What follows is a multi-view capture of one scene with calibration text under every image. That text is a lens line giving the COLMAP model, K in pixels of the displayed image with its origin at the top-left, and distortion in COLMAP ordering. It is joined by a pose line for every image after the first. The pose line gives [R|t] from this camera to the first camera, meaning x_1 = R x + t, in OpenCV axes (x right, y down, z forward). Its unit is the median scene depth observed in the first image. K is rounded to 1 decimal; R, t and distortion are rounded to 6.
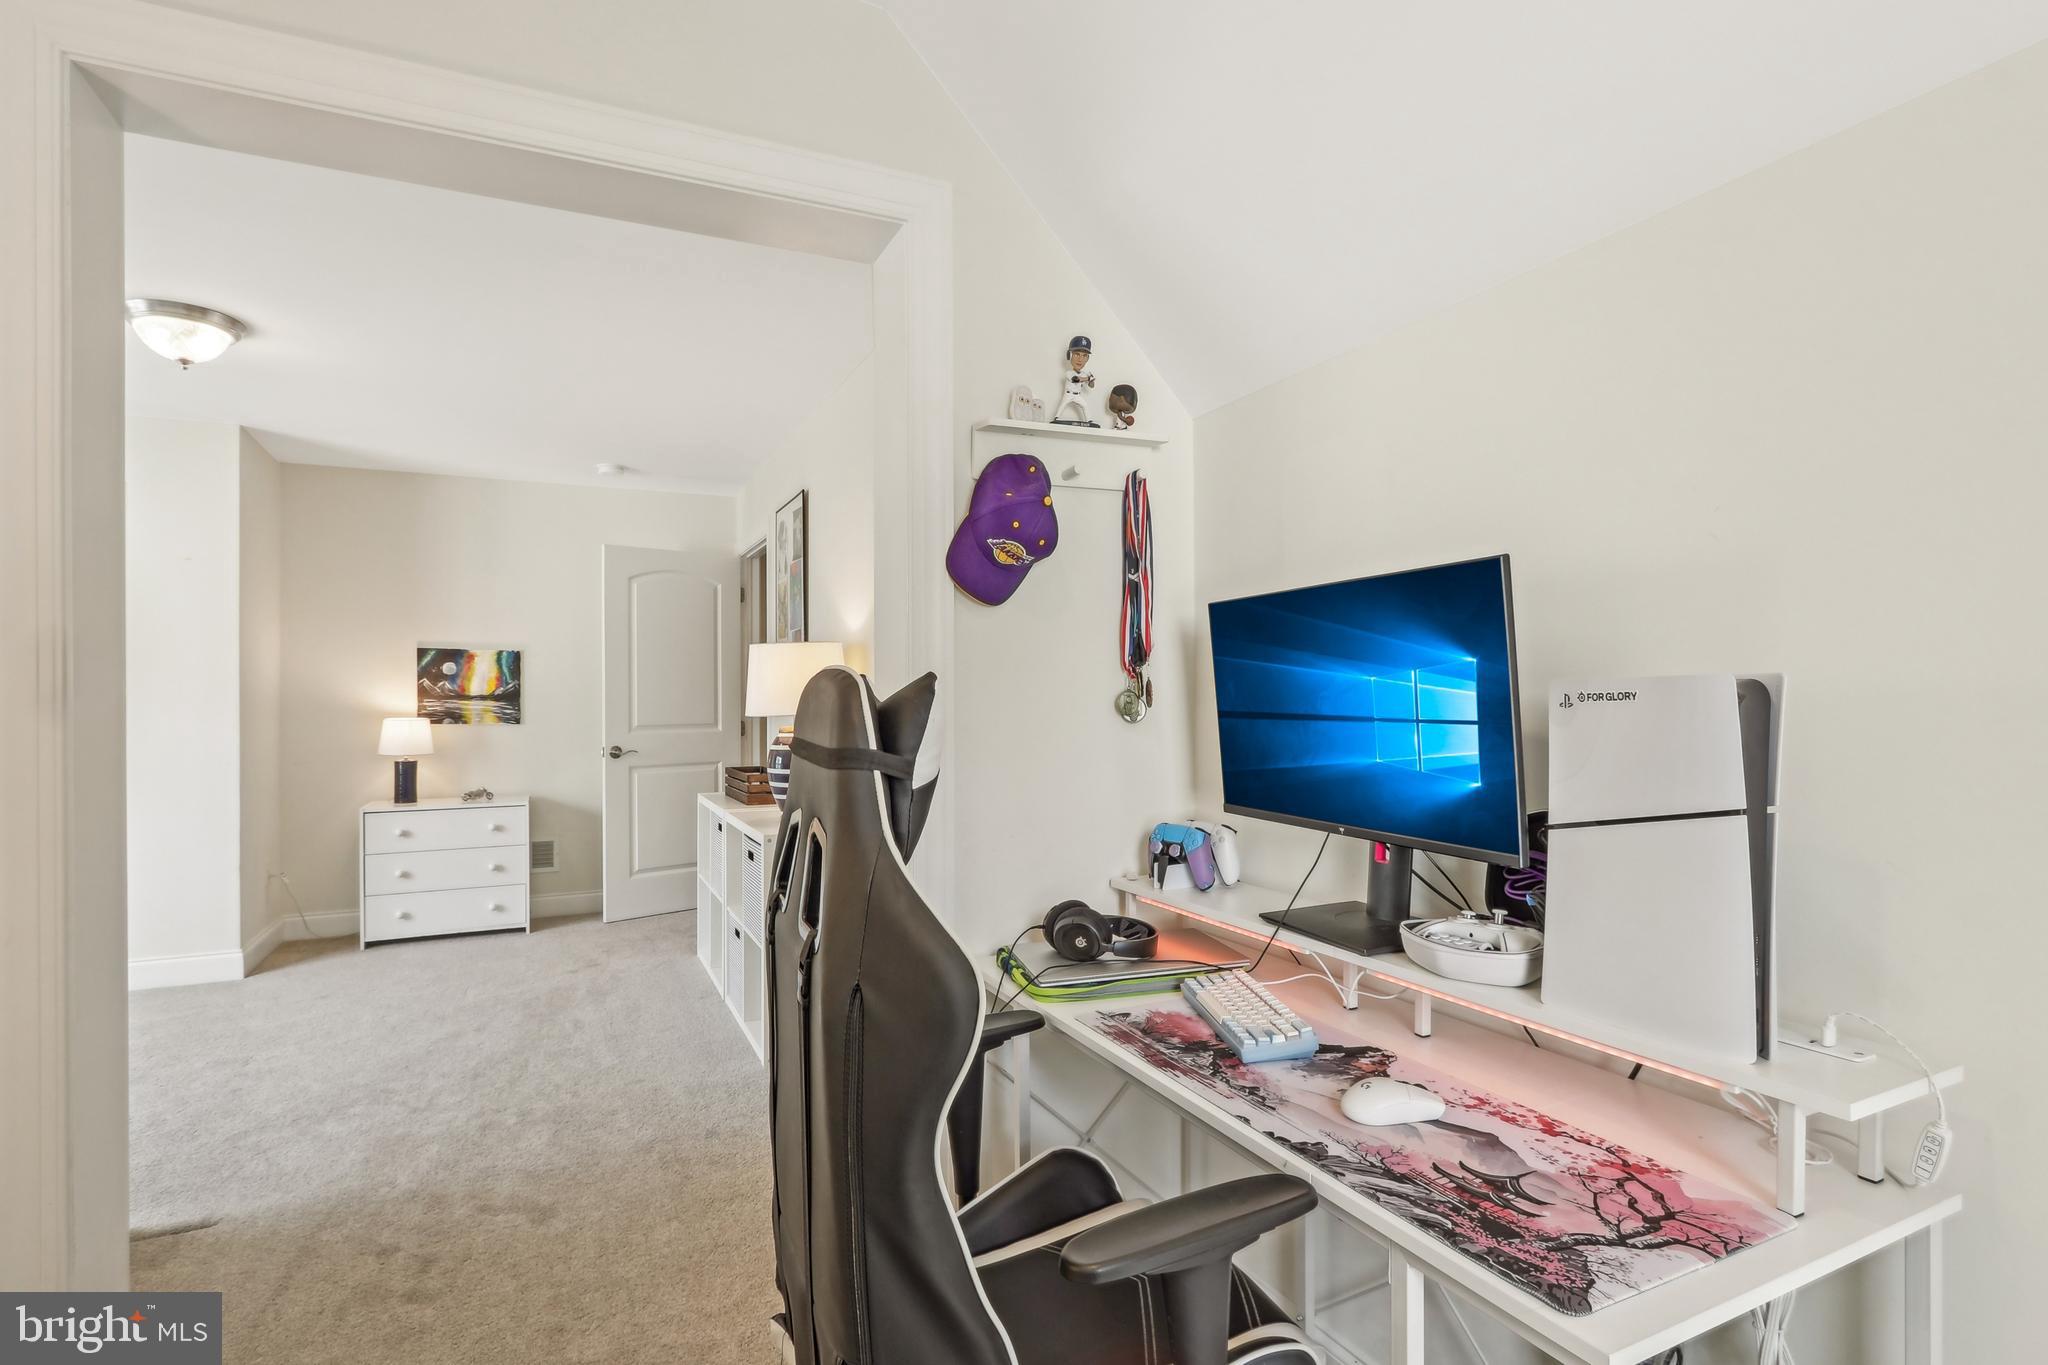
lens RADIAL K [[974.5, 0, 1017.8], [0, 974.5, 703.0], [0, 0, 1]] dist [-0.001904, 0.000099]
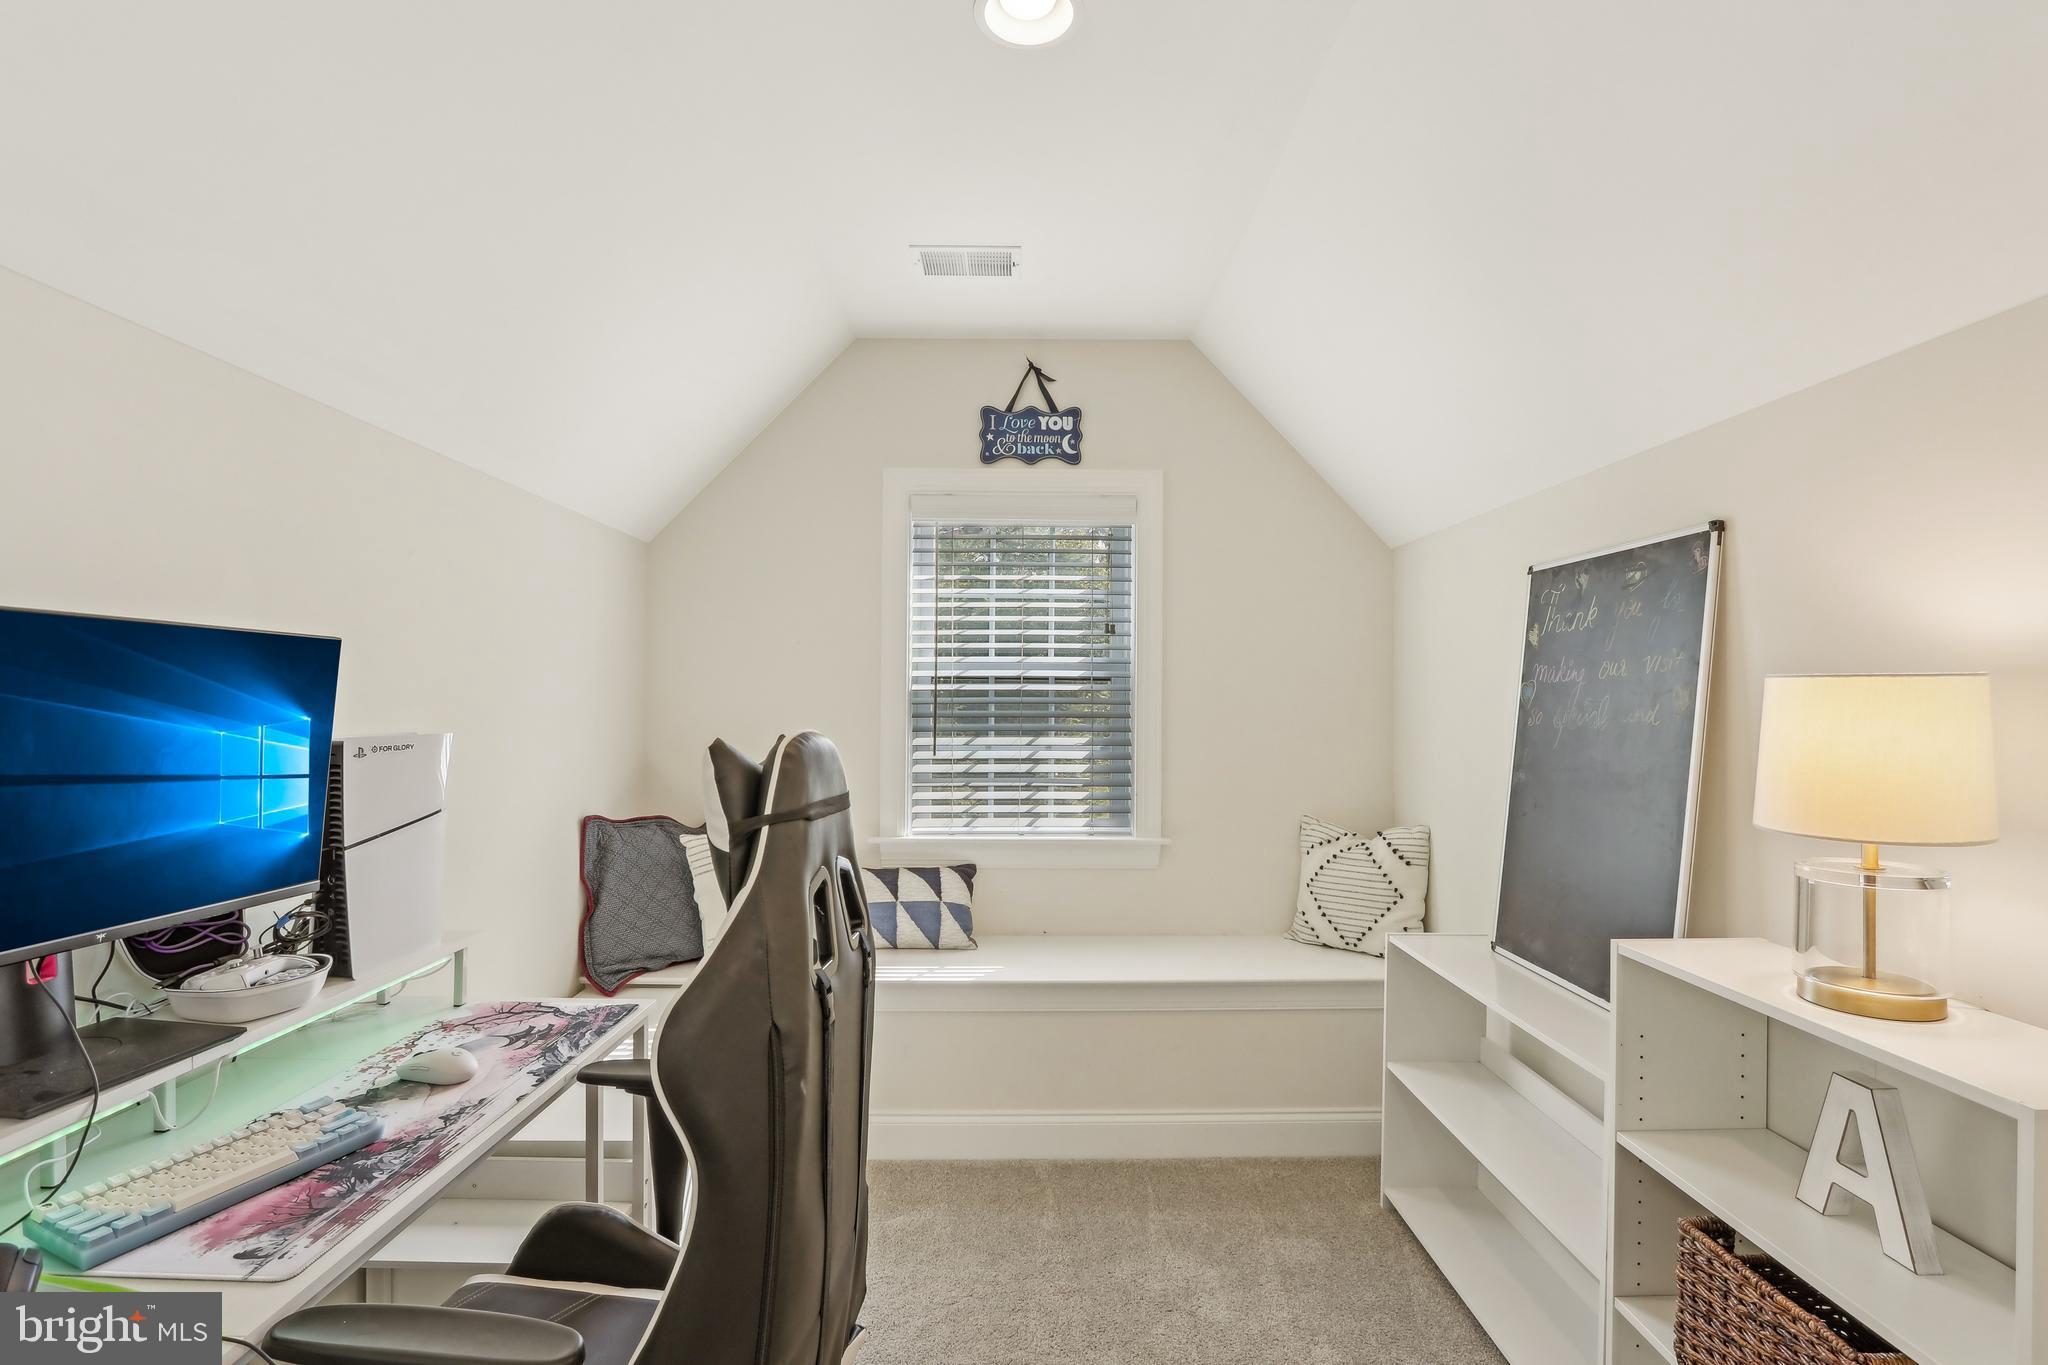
lens RADIAL K [[974.5, 0, 1017.8], [0, 974.5, 703.0], [0, 0, 1]] dist [-0.001904, 0.000099]
pose [[-0.912973, 0.004863, 0.407991, -0.770493], [-0.002889, 0.999827, -0.018383, -0.044621], [-0.408010, -0.017962, -0.912801, 1.715077]]
